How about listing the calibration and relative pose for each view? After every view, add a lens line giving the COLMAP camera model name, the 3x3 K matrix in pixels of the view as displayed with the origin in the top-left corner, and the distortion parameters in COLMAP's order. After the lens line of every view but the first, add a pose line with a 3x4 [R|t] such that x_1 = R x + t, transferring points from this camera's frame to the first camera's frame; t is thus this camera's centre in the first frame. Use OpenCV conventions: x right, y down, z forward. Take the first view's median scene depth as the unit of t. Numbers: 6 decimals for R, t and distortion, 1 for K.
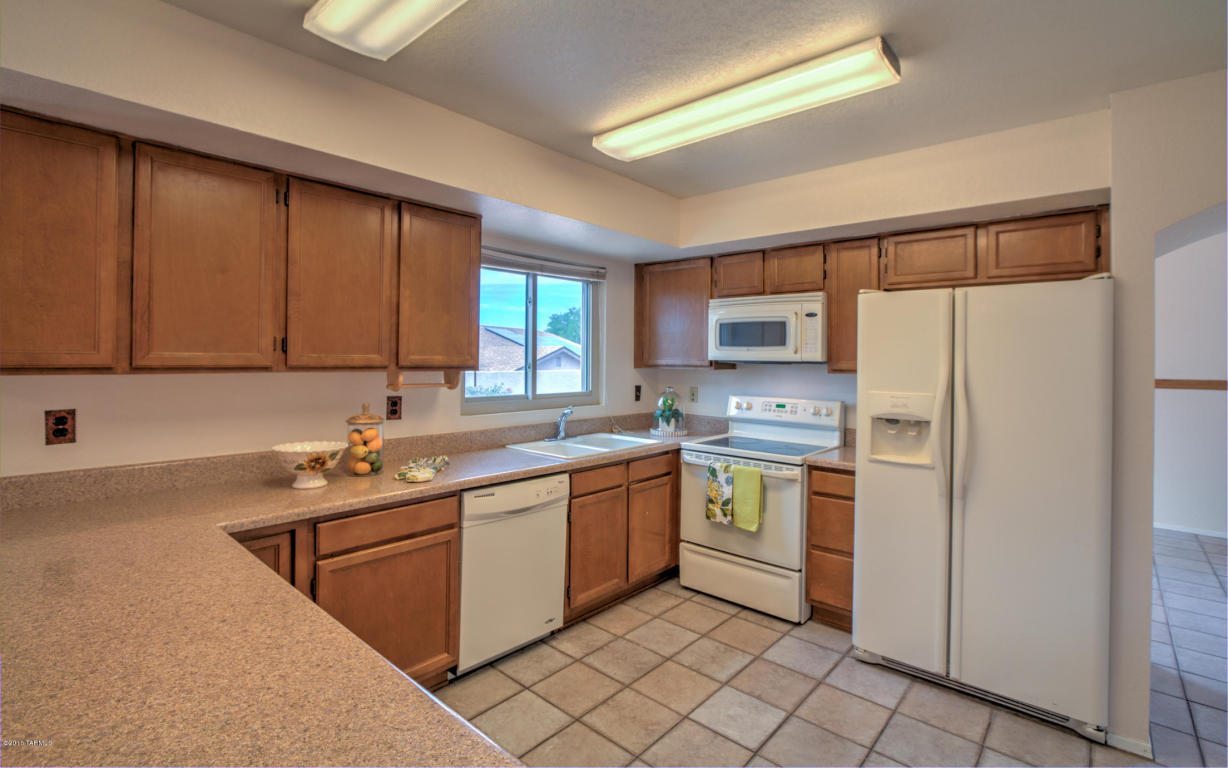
lens RADIAL K [[564.6, 0, 592.3], [0, 564.6, 357.1], [0, 0, 1]] dist [-0.014074, 0.004232]
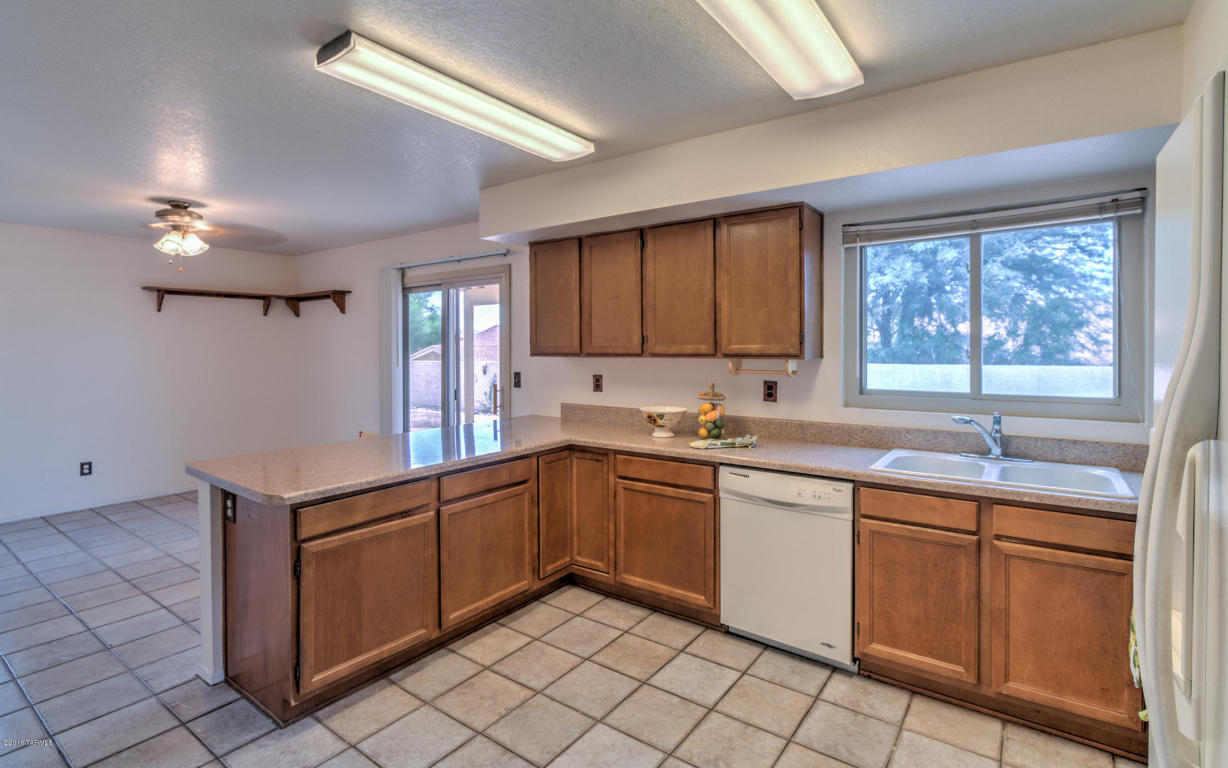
lens RADIAL K [[564.6, 0, 628.7], [0, 564.6, 348.0], [0, 0, 1]] dist [-0.014074, 0.004232]
pose [[0.135506, -0.010386, -0.990722, 0.699490], [0.006276, 0.999934, -0.009625, 0.011398], [0.990757, -0.004913, 0.135562, 0.536161]]
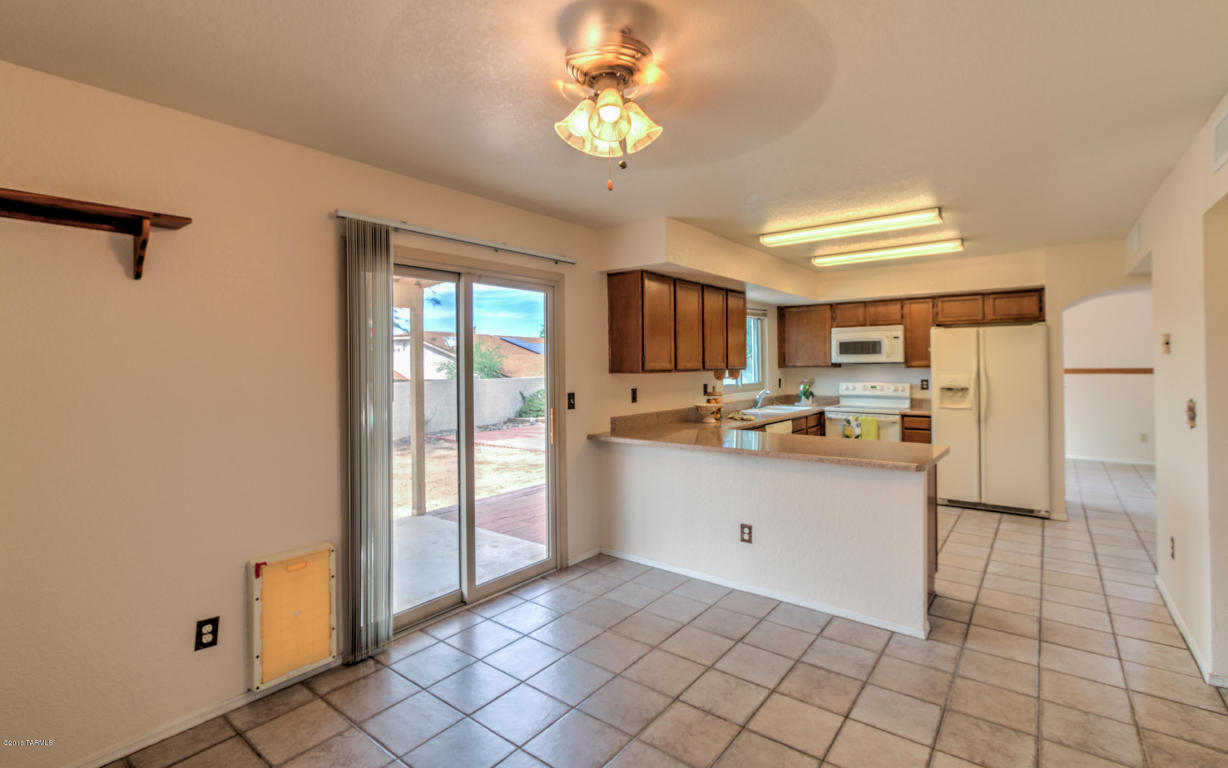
lens RADIAL K [[564.6, 0, 589.3], [0, 564.6, 364.2], [0, 0, 1]] dist [-0.014074, 0.004232]
pose [[0.998167, -0.020829, 0.056817, -0.822295], [0.020649, 0.999780, 0.003755, -0.014812], [-0.056883, -0.002575, 0.998378, -0.908183]]
